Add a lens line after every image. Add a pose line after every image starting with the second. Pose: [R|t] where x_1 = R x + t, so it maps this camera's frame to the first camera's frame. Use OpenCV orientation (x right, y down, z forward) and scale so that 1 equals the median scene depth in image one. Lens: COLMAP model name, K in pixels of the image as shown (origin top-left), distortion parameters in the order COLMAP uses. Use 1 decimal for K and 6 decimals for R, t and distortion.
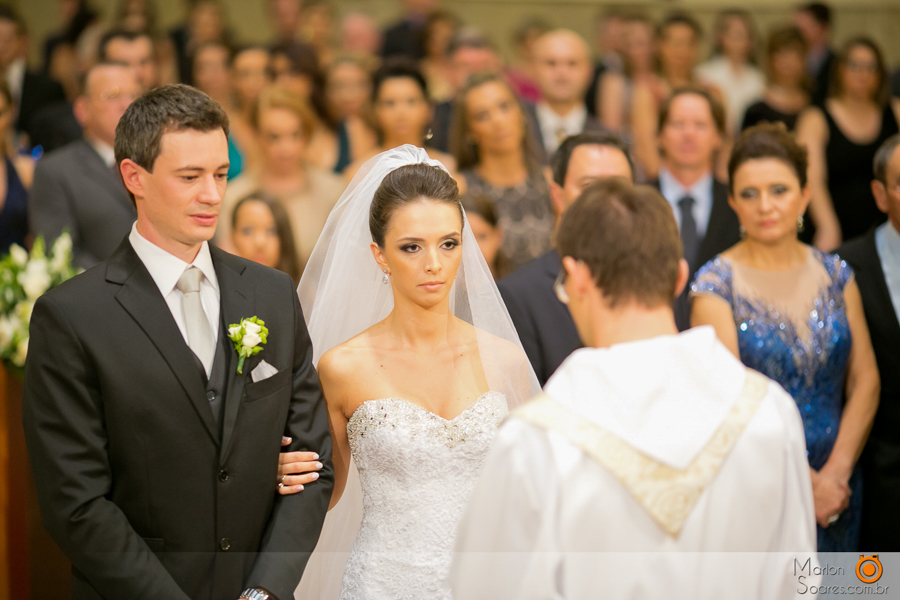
lens RADIAL K [[3538.3, 0, 452.2], [0, 3538.3, 303.5], [0, 0, 1]] dist [0.099853, 0.000000]
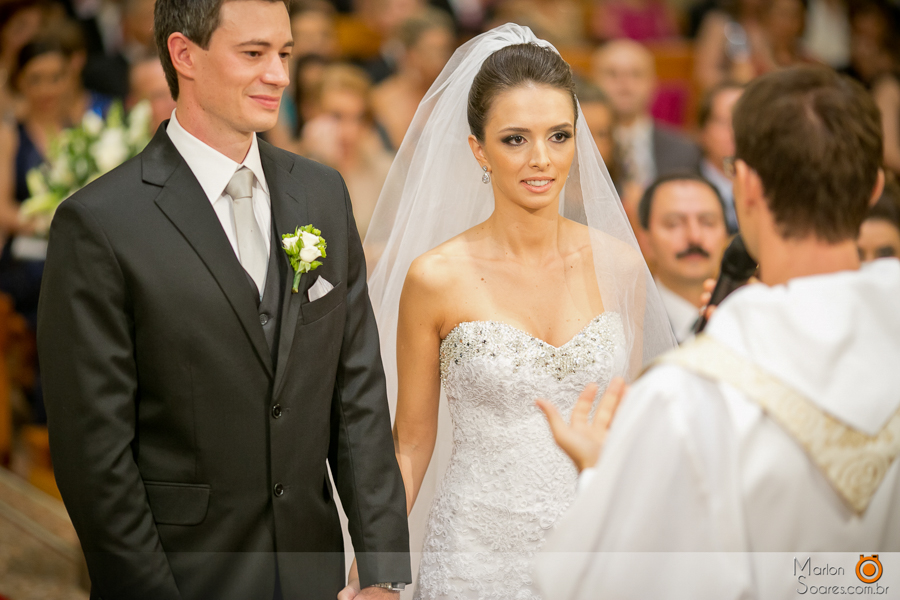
lens RADIAL K [[3538.3, 0, 442.4], [0, 3538.3, 300.7], [0, 0, 1]] dist [0.099853, 0.000000]
pose [[0.999385, 0.018302, -0.029913, -0.003088], [-0.017302, 0.999293, 0.033374, -0.005615], [0.030503, -0.032836, 0.998995, 0.143081]]
